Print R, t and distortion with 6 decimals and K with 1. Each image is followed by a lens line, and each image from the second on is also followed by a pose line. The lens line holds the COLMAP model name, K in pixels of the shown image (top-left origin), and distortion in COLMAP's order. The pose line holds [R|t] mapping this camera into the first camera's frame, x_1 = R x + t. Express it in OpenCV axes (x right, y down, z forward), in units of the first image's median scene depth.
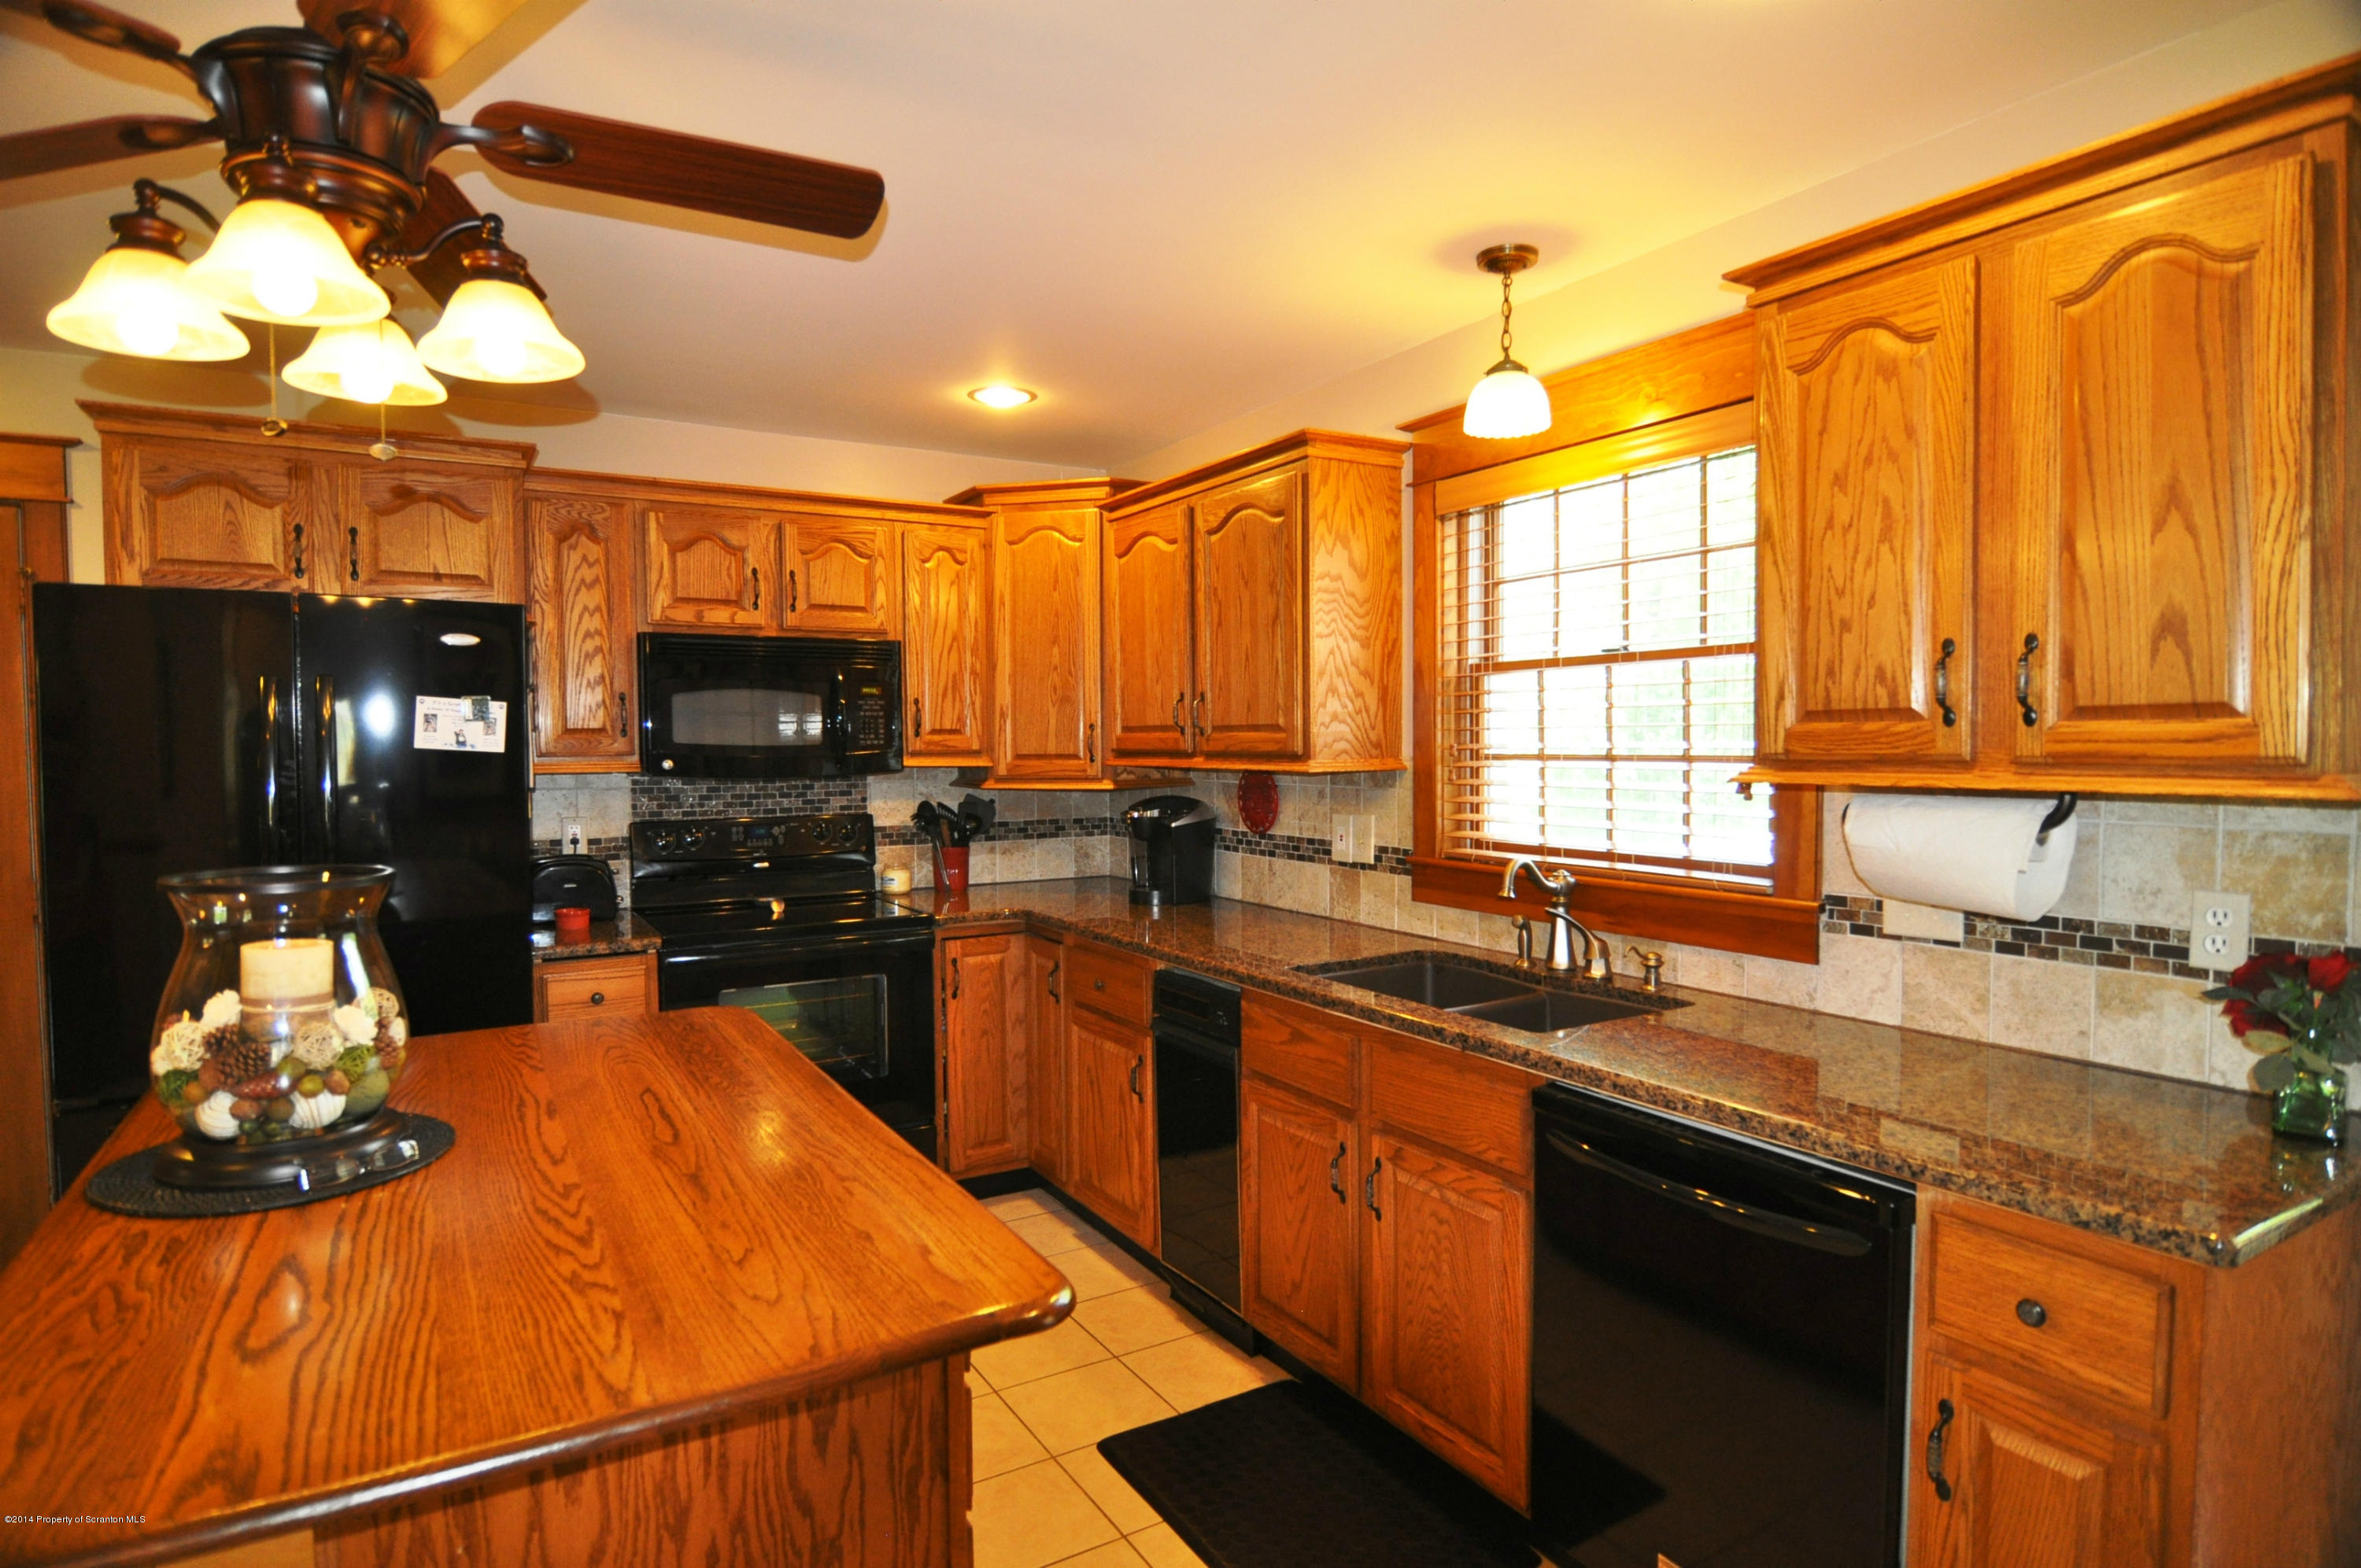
lens RADIAL K [[1258.2, 0, 1186.0], [0, 1258.2, 787.0], [0, 0, 1]] dist [-0.007012, -0.011682]
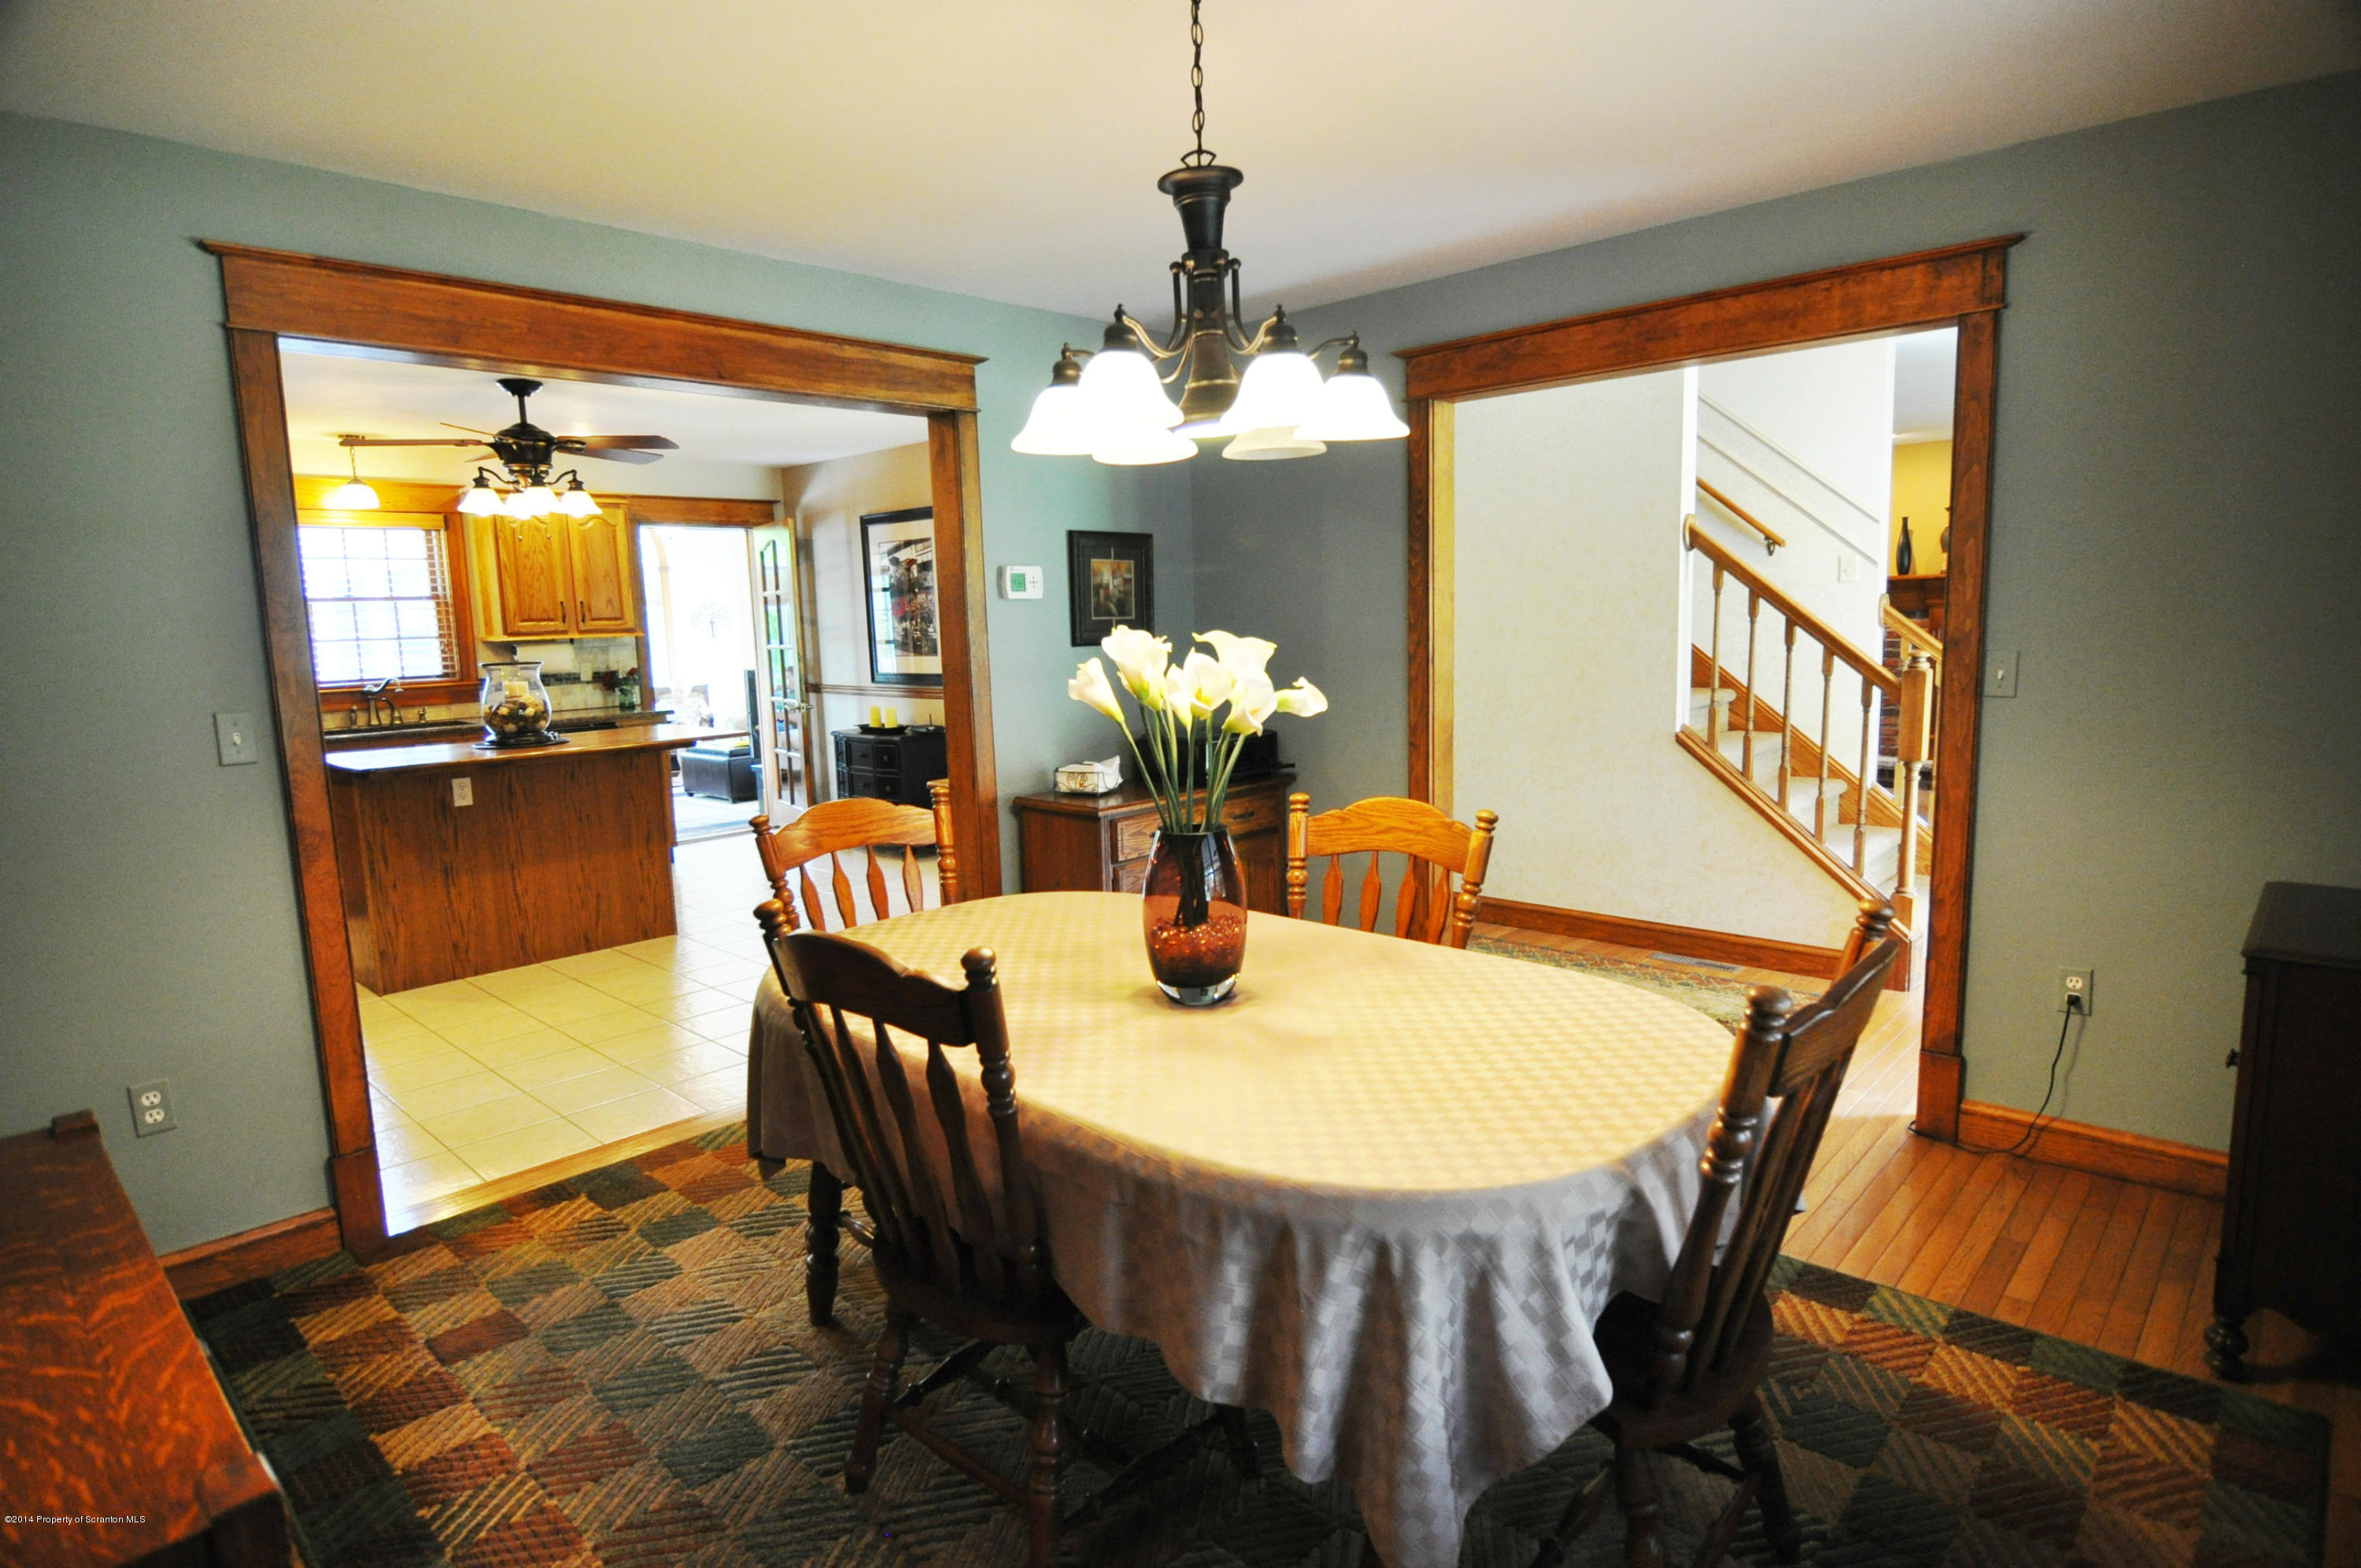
lens RADIAL K [[1259.8, 0, 1180.5], [0, 1259.8, 784.0], [0, 0, 1]] dist [-0.004216, -0.000265]
pose [[-0.265727, -0.117618, 0.956847, -2.440273], [0.067246, 0.987851, 0.140104, 0.018510], [-0.961700, 0.101574, -0.254589, 0.112832]]
